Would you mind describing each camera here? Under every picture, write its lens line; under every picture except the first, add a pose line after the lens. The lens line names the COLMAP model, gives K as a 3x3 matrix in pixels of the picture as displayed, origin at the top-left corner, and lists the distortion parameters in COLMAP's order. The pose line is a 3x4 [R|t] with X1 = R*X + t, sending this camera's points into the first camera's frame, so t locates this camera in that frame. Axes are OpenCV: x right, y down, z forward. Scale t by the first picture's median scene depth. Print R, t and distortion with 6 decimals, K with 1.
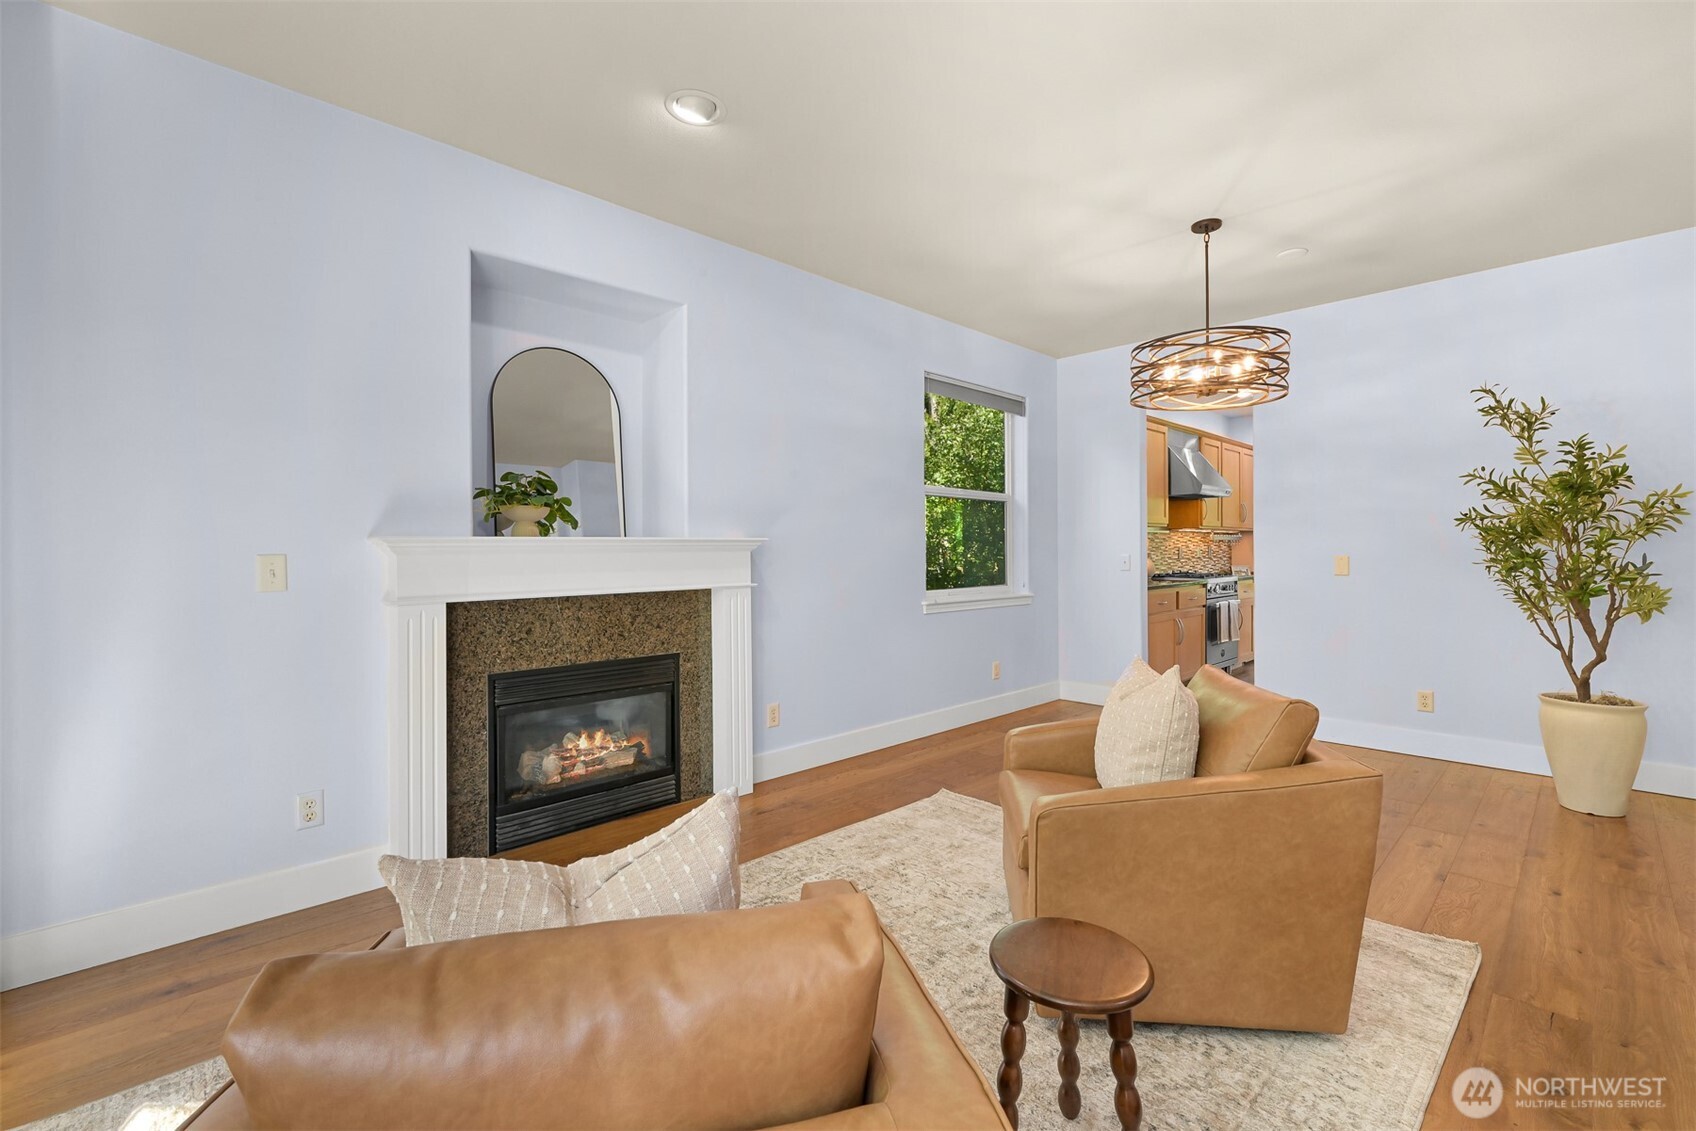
lens RADIAL K [[714.8, 0, 839.7], [0, 714.8, 563.4], [0, 0, 1]] dist [-0.004653, -0.000307]
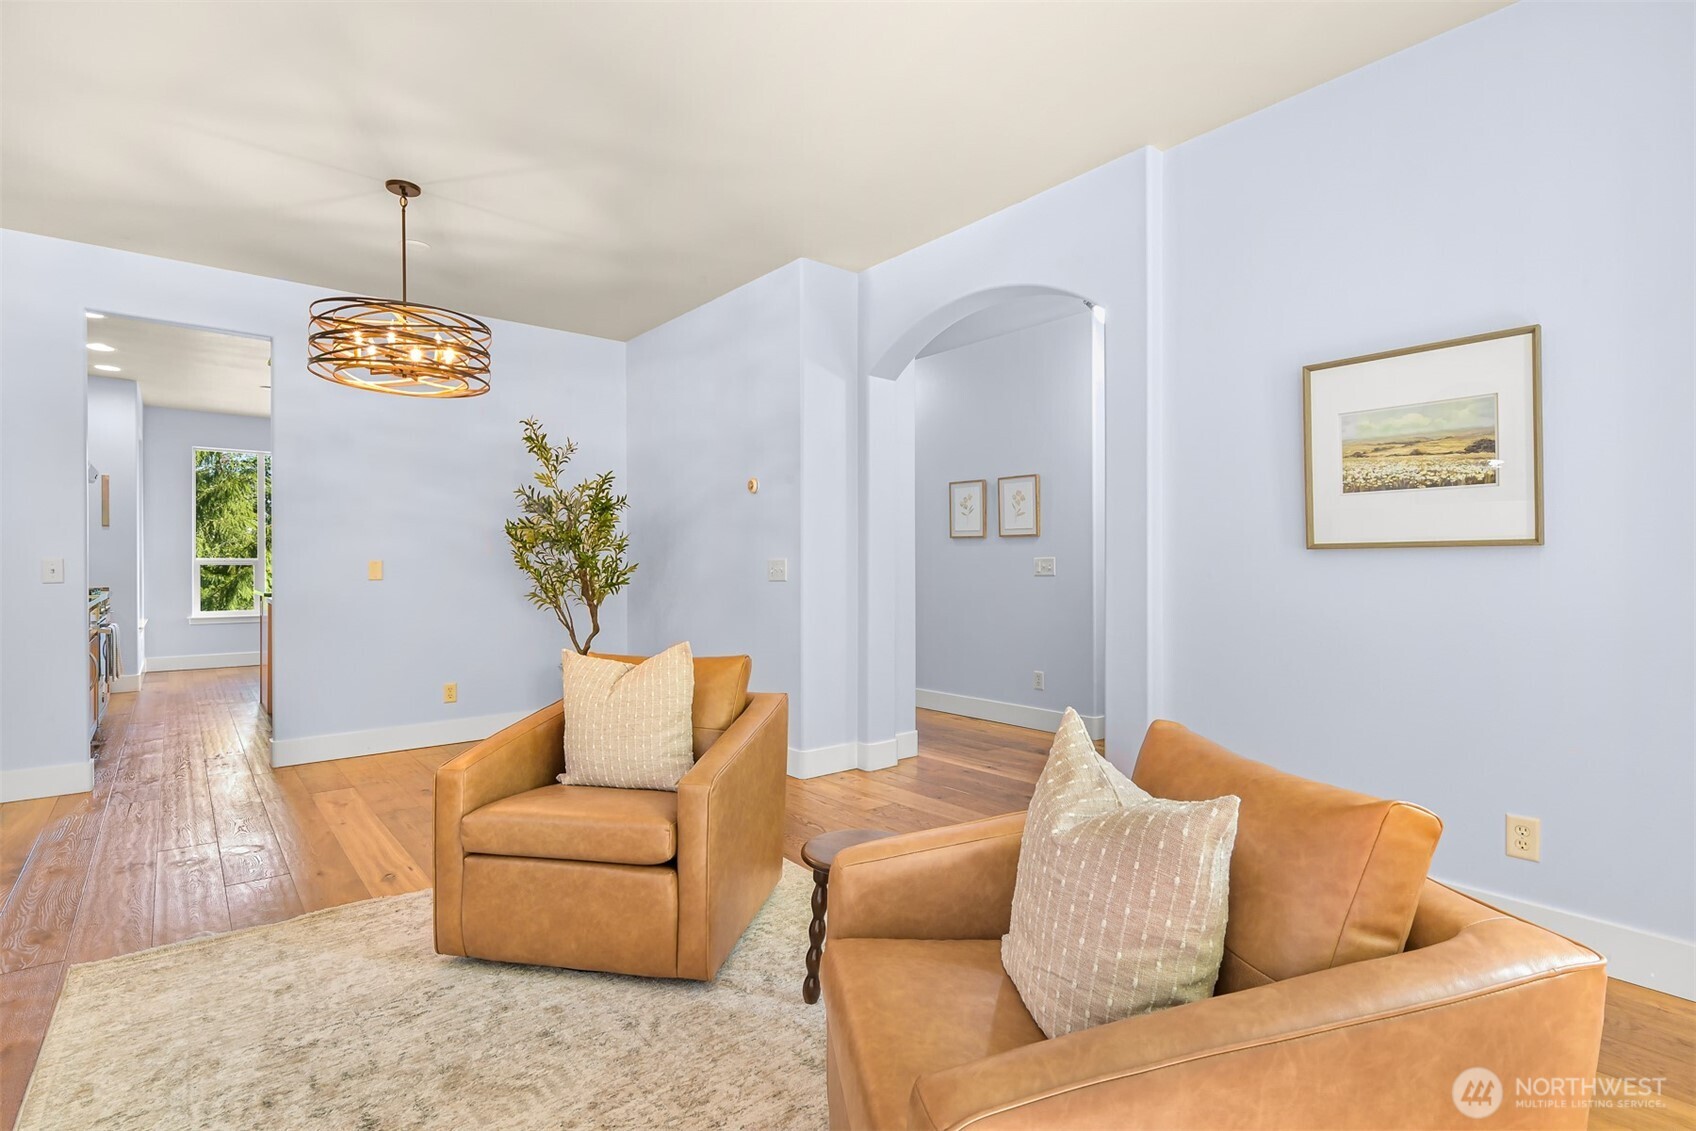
lens RADIAL K [[839.5, 0, 840.6], [0, 839.5, 563.3], [0, 0, 1]] dist [-0.002776, 0.000062]
pose [[0.065336, 0.010178, 0.997811, -0.507567], [0.015646, 0.999815, -0.011223, 0.022248], [-0.997741, 0.016345, 0.065164, 0.389904]]
